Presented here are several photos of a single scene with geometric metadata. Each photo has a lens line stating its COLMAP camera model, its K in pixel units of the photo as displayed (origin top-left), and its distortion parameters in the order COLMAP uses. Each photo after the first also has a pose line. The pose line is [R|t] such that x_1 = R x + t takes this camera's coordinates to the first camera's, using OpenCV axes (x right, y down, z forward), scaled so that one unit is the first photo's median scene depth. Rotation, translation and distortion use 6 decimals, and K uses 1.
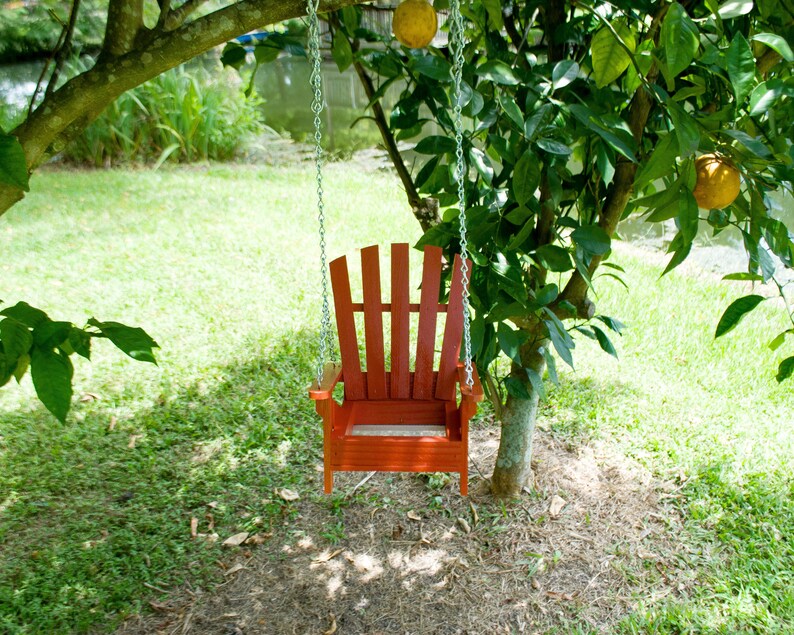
lens RADIAL K [[1327.2, 0, 441.8], [0, 1327.2, 374.5], [0, 0, 1]] dist [-0.047405, -0.080940]
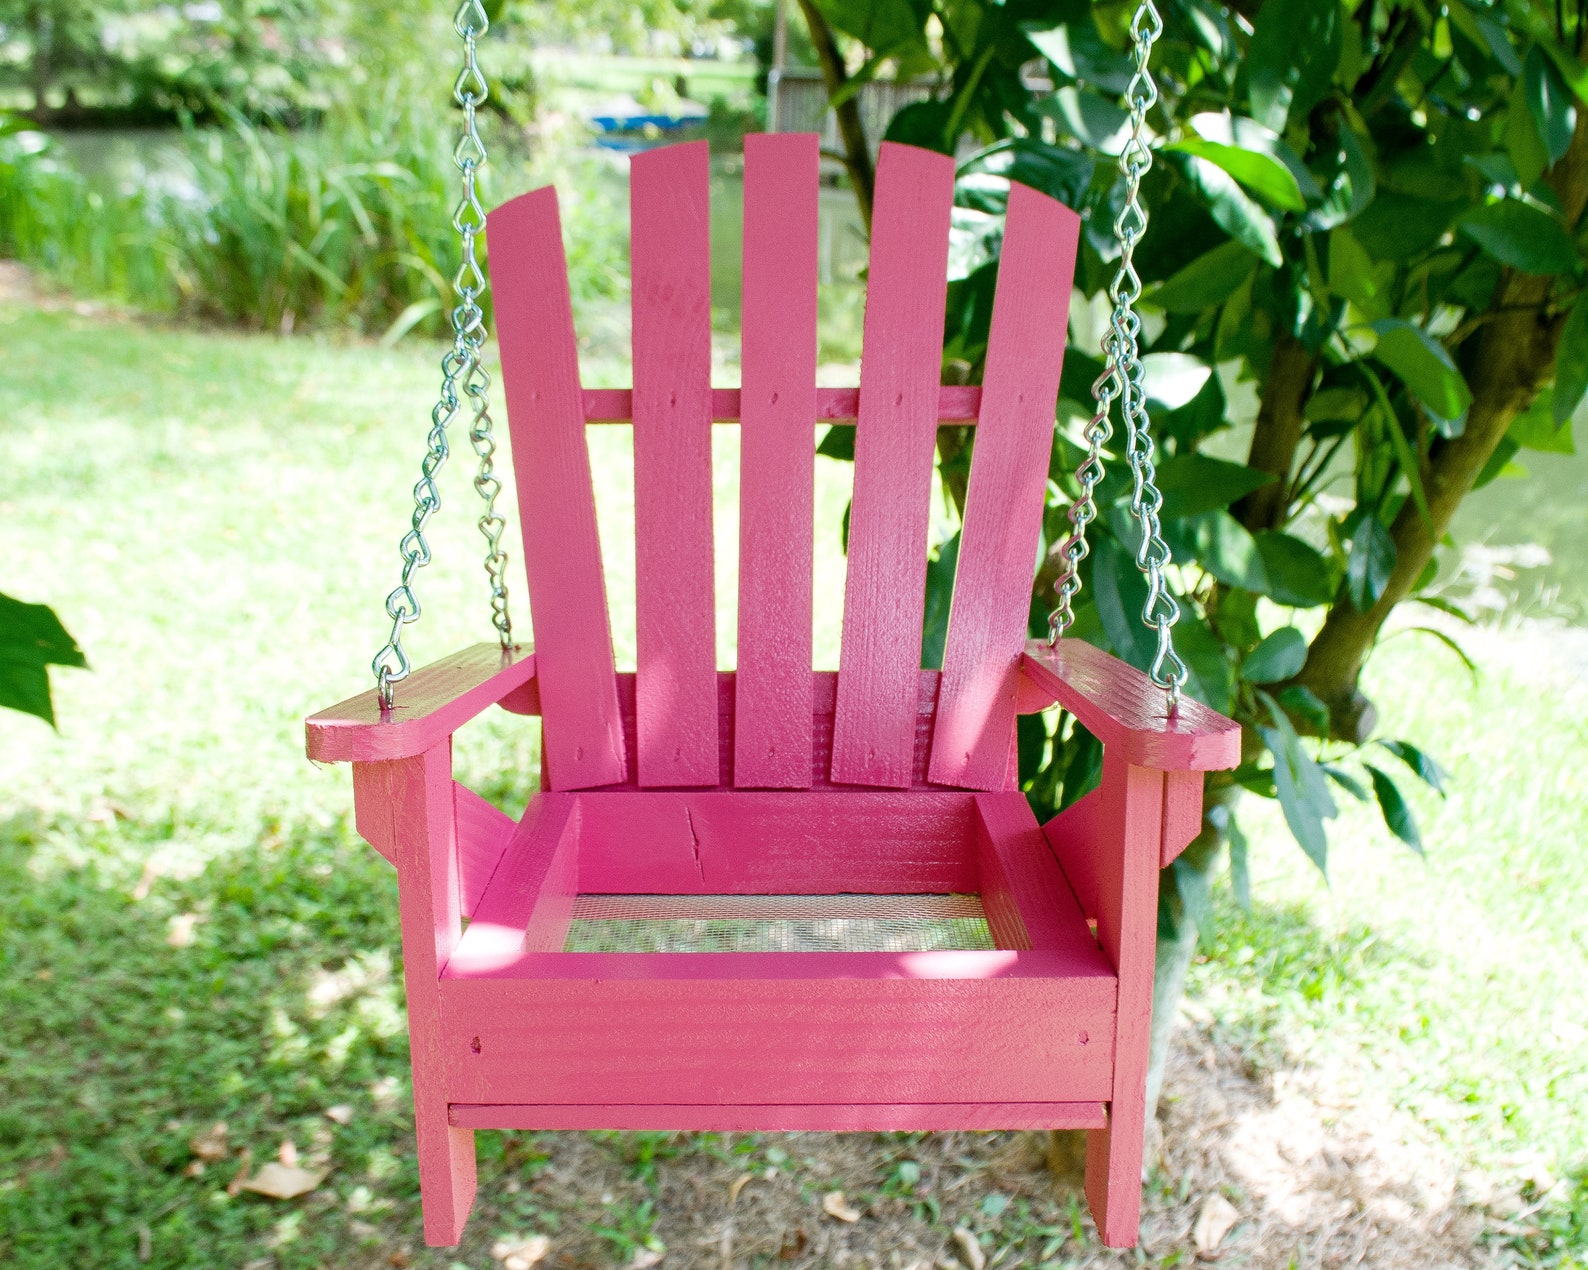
lens RADIAL K [[1998.9, 0, 808.0], [0, 1998.9, 688.1], [0, 0, 1]] dist [-0.083652, 0.026485]
pose [[0.991662, 0.103041, -0.077386, -0.001217], [-0.108954, 0.991097, -0.076518, 0.002097], [0.068813, 0.084311, 0.994061, 0.404239]]
